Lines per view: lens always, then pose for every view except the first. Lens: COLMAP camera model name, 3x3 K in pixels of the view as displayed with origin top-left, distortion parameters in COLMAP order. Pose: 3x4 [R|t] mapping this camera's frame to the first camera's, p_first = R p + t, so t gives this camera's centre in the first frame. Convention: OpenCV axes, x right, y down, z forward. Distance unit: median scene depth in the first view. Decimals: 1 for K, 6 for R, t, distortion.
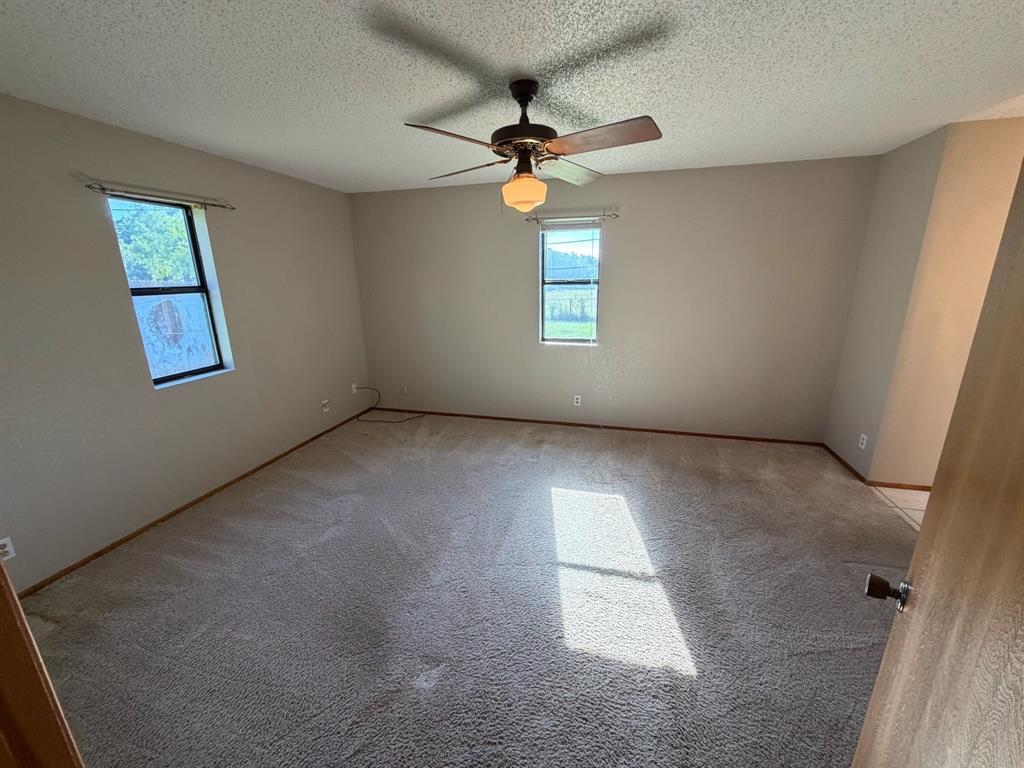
lens RADIAL K [[411.8, 0, 512.5], [0, 411.8, 382.5], [0, 0, 1]] dist [0.002398, 0.000167]
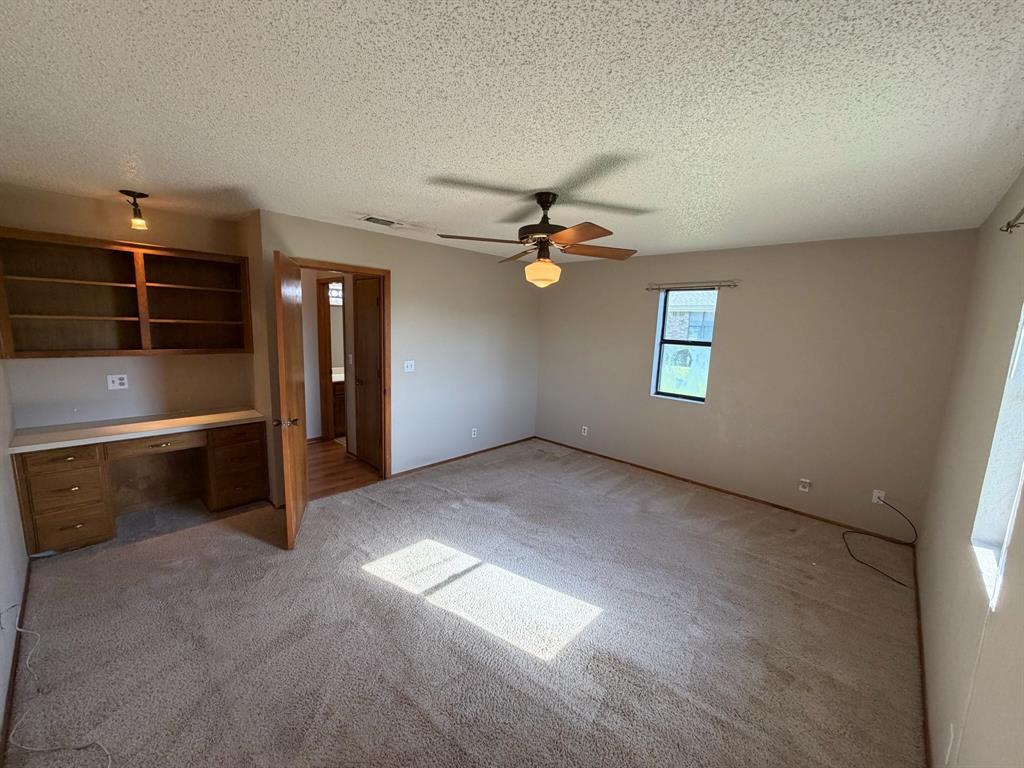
lens RADIAL K [[411.8, 0, 507.7], [0, 411.8, 387.3], [0, 0, 1]] dist [0.002398, 0.000167]
pose [[-0.485428, 0.135938, -0.863644, 0.914070], [-0.252118, 0.924107, 0.287163, -0.356574], [0.837136, 0.357137, -0.414315, 1.176127]]
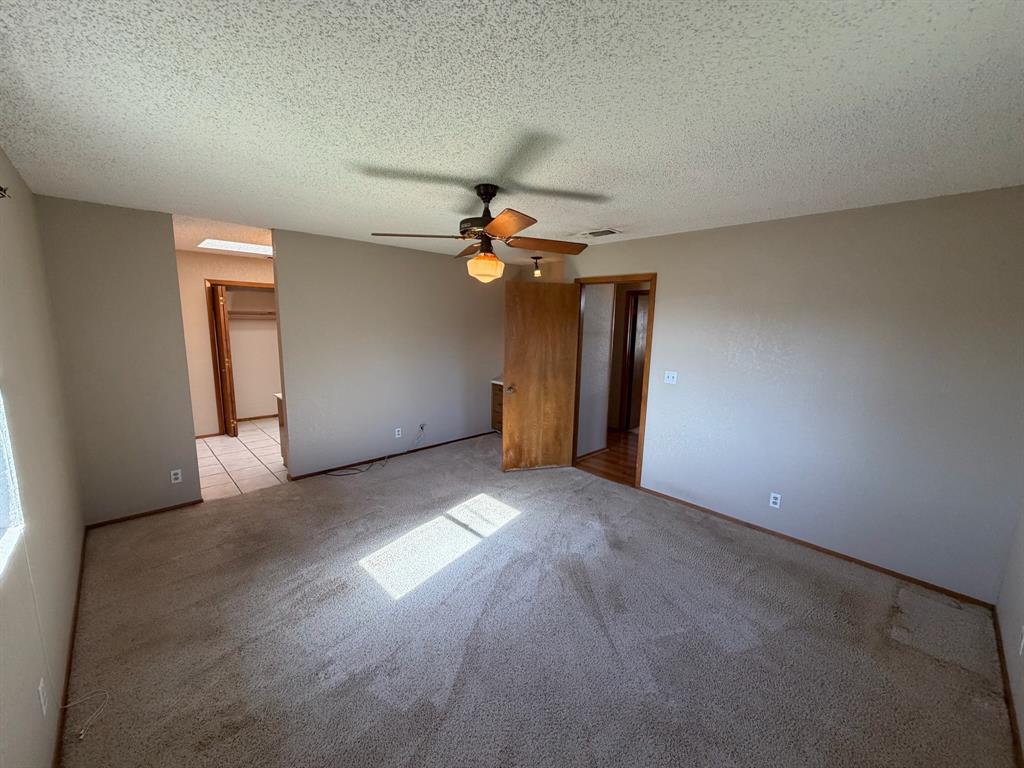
lens RADIAL K [[411.8, 0, 511.0], [0, 411.8, 386.9], [0, 0, 1]] dist [0.002398, 0.000167]
pose [[-0.851120, -0.090777, 0.517063, -0.527645], [0.125083, 0.921503, 0.367677, -0.434719], [-0.509852, 0.377613, -0.772955, 1.543477]]
